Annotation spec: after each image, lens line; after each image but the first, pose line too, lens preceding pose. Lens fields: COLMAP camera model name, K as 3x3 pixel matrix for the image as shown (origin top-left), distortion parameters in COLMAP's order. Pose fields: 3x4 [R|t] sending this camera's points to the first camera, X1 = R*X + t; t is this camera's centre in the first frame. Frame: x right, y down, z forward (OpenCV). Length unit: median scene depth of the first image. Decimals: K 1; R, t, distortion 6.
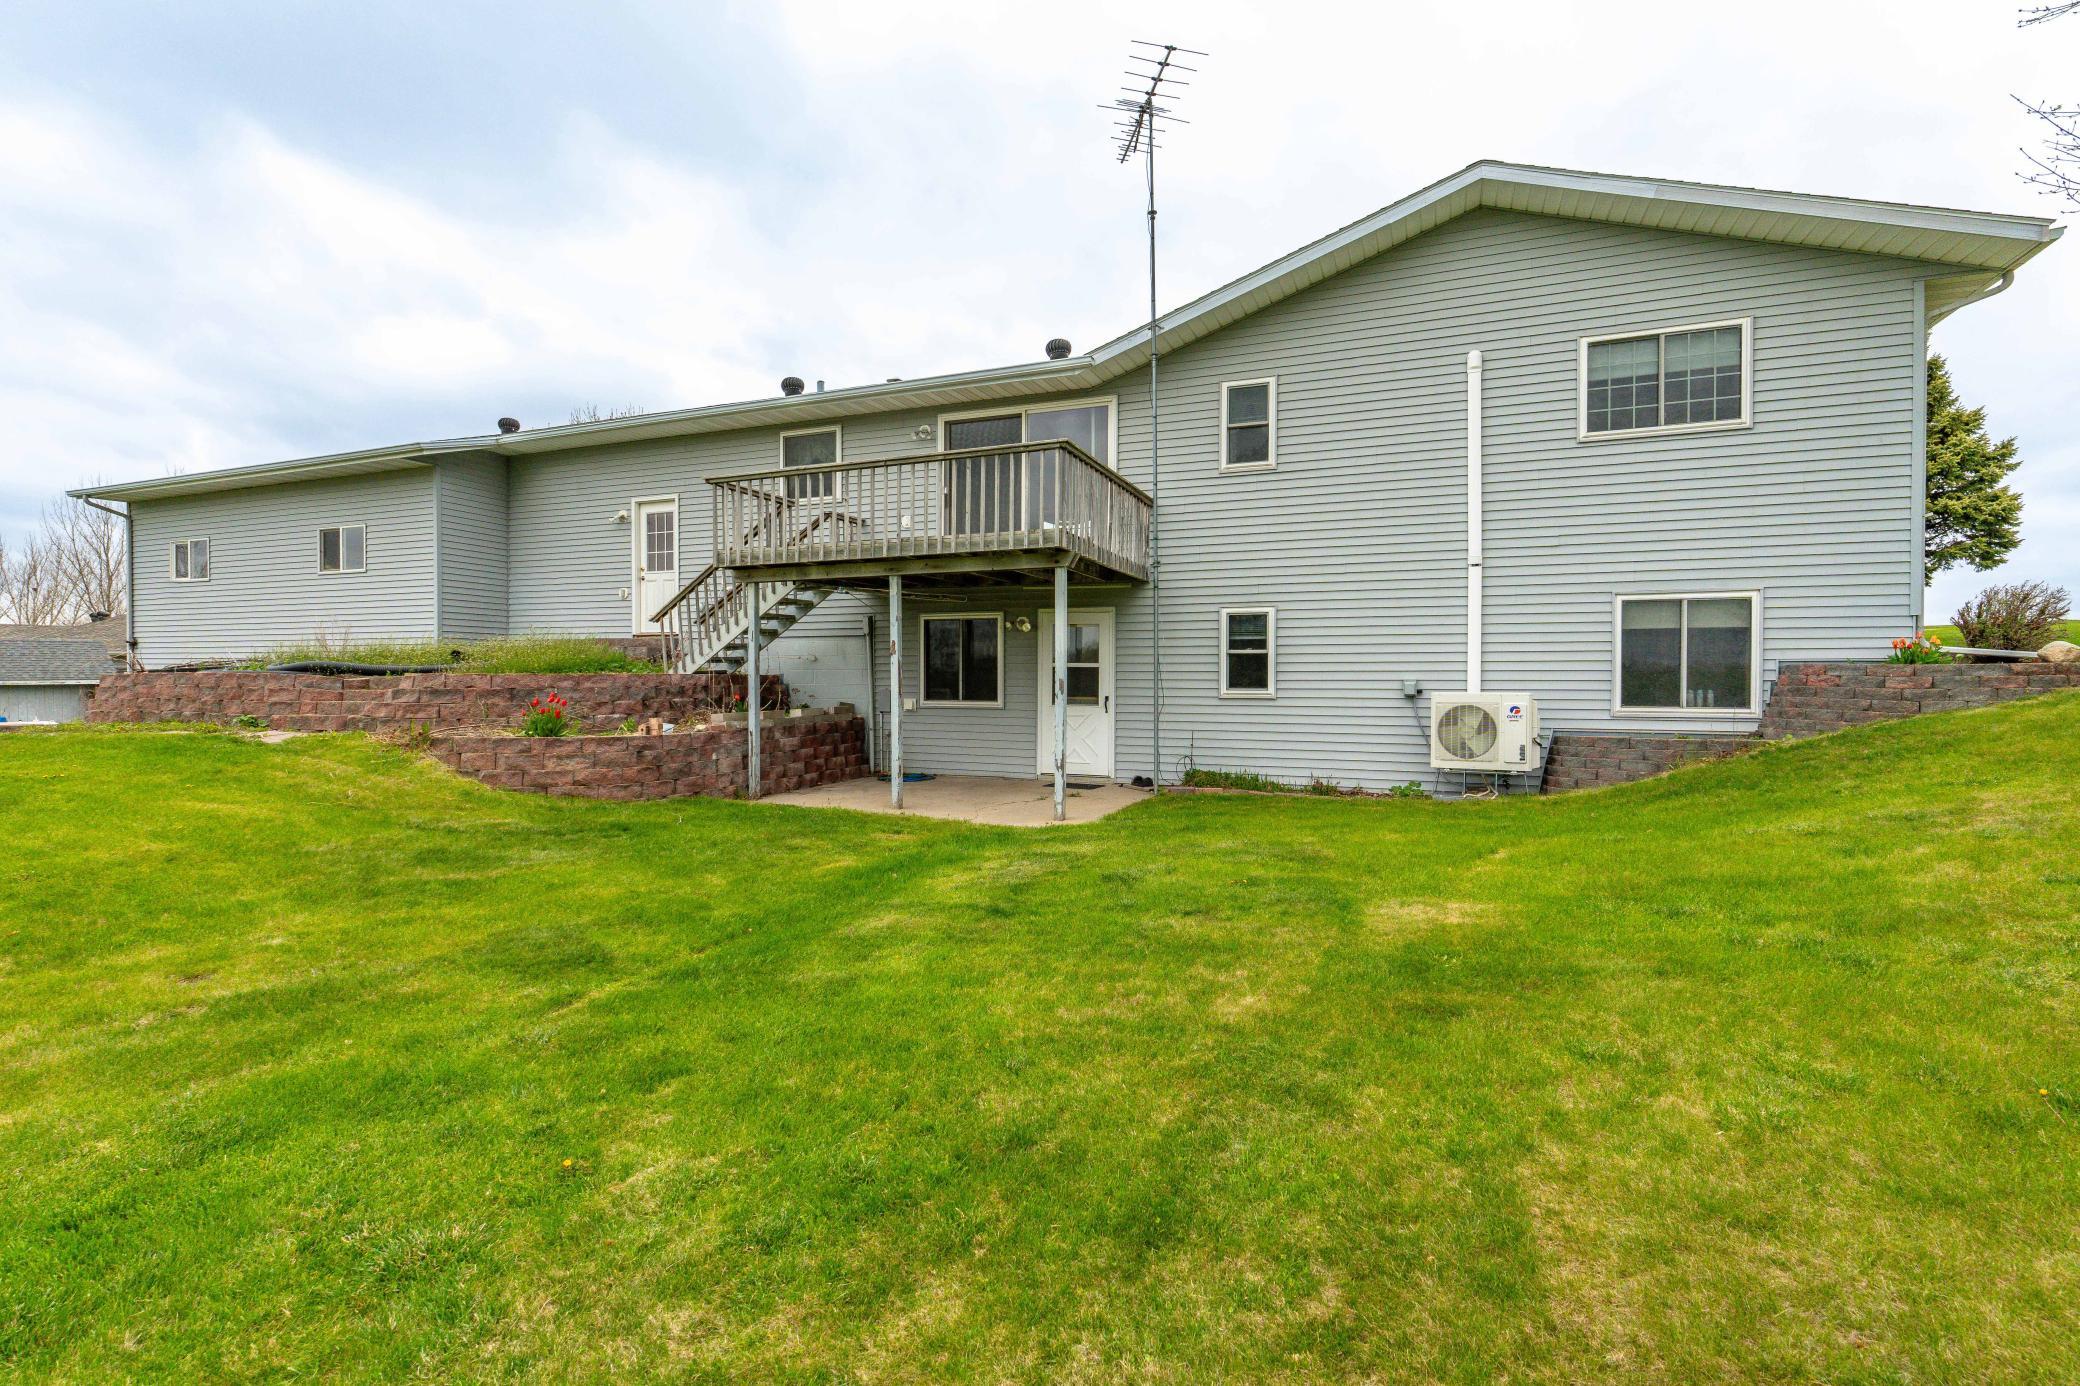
lens RADIAL K [[962.1, 0, 1041.9], [0, 962.1, 700.6], [0, 0, 1]] dist [-0.003866, -0.000895]
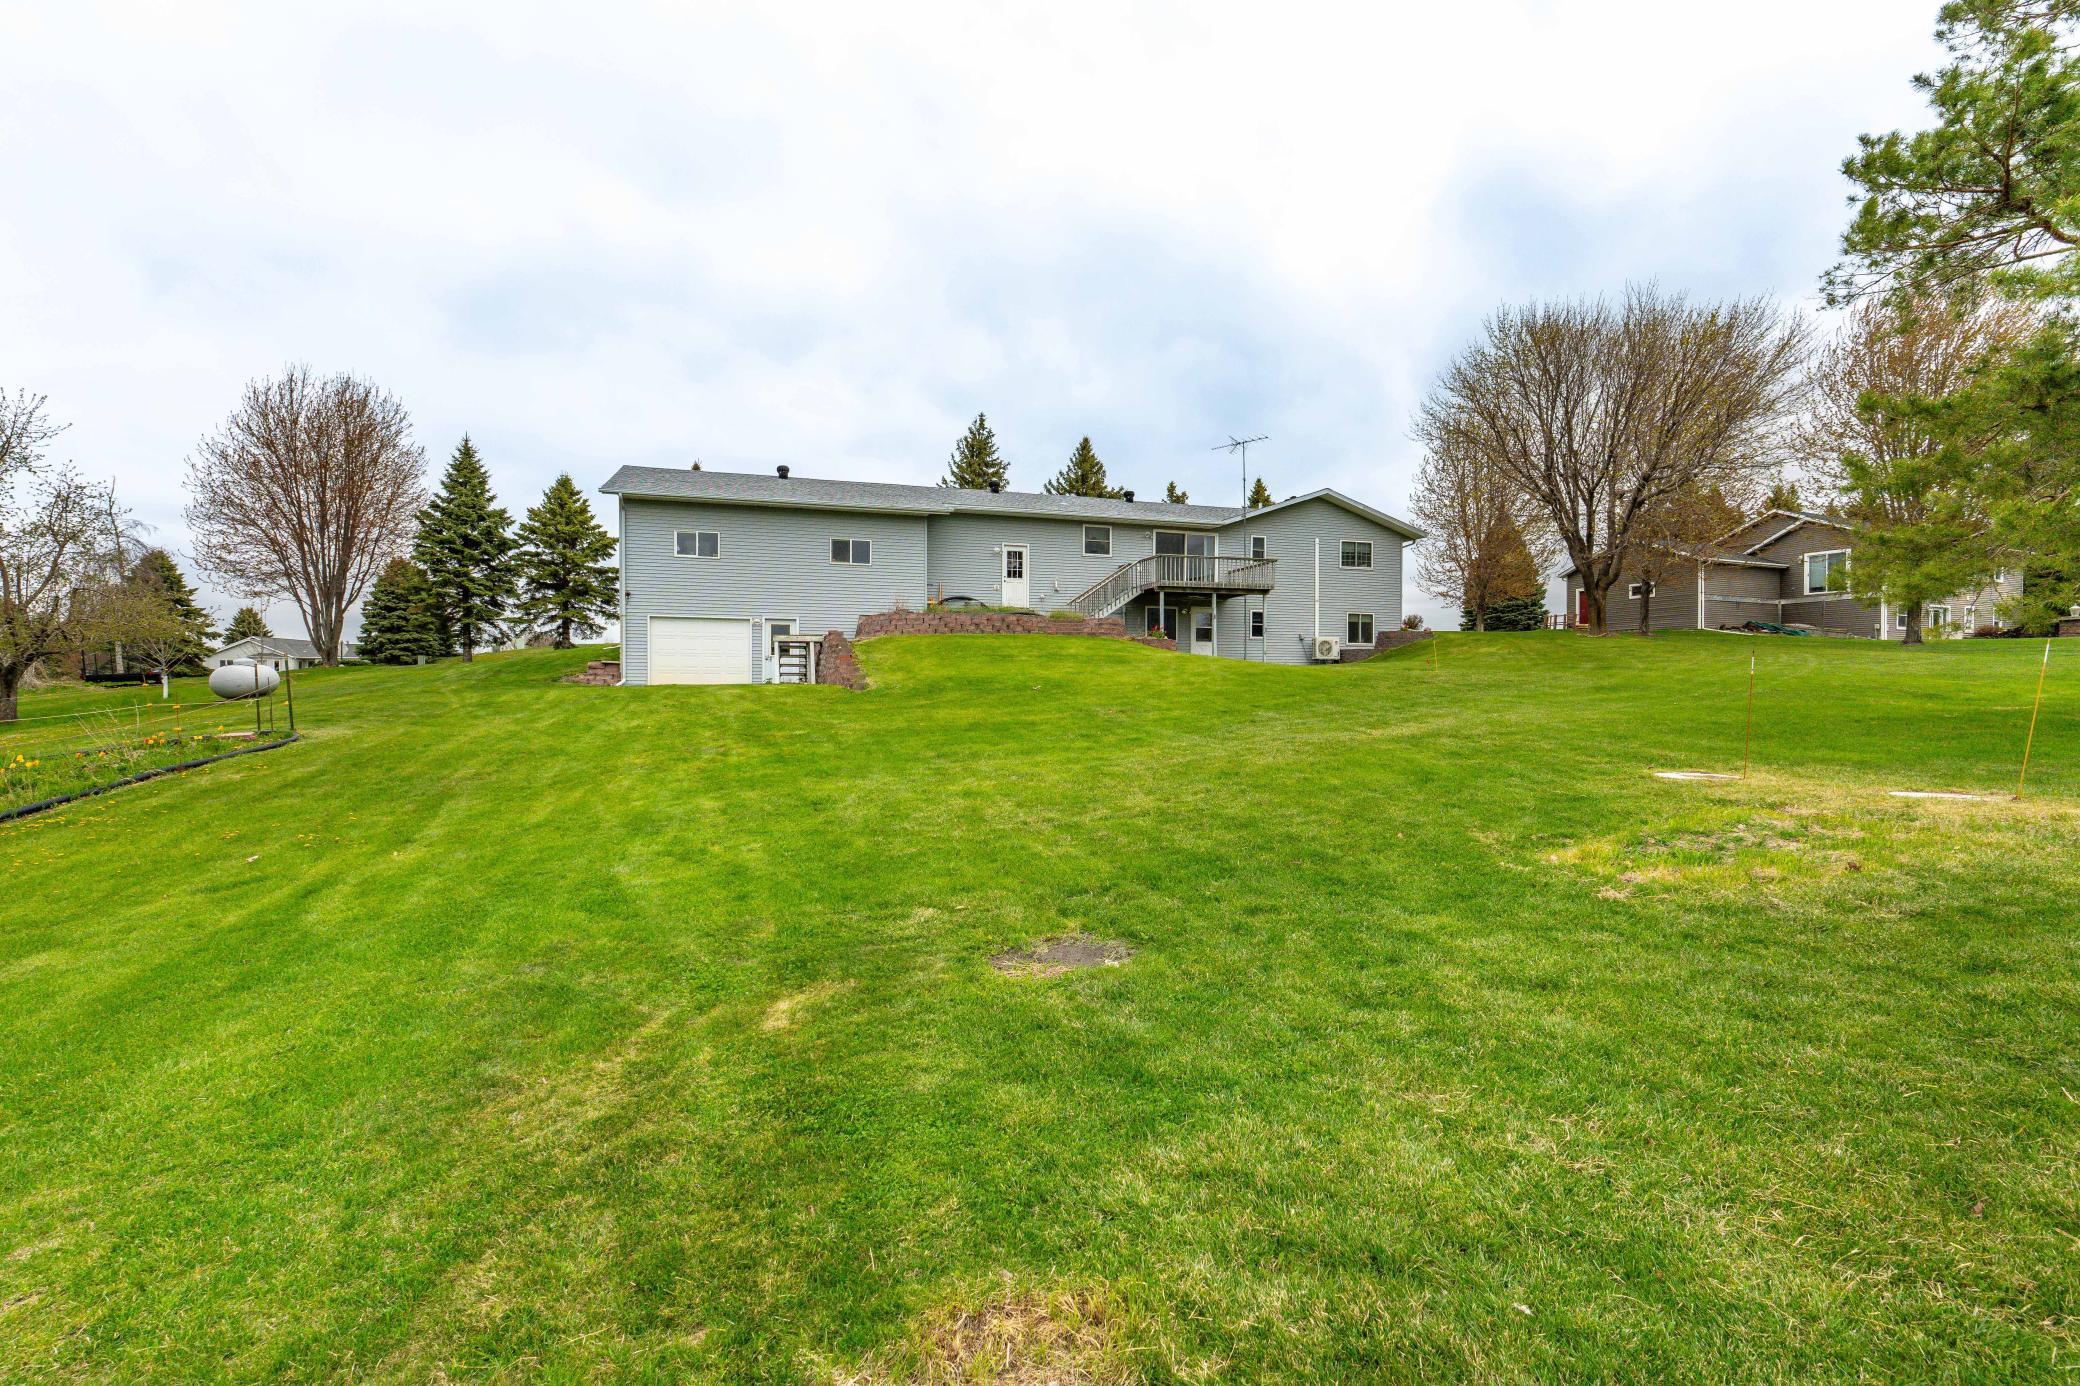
lens RADIAL K [[962.1, 0, 1041.9], [0, 962.1, 700.6], [0, 0, 1]] dist [-0.003866, -0.000895]
pose [[0.745393, -0.012002, 0.666518, -2.338844], [0.019456, 0.999804, -0.003755, 0.189661], [-0.666342, 0.015767, 0.745480, -0.808118]]
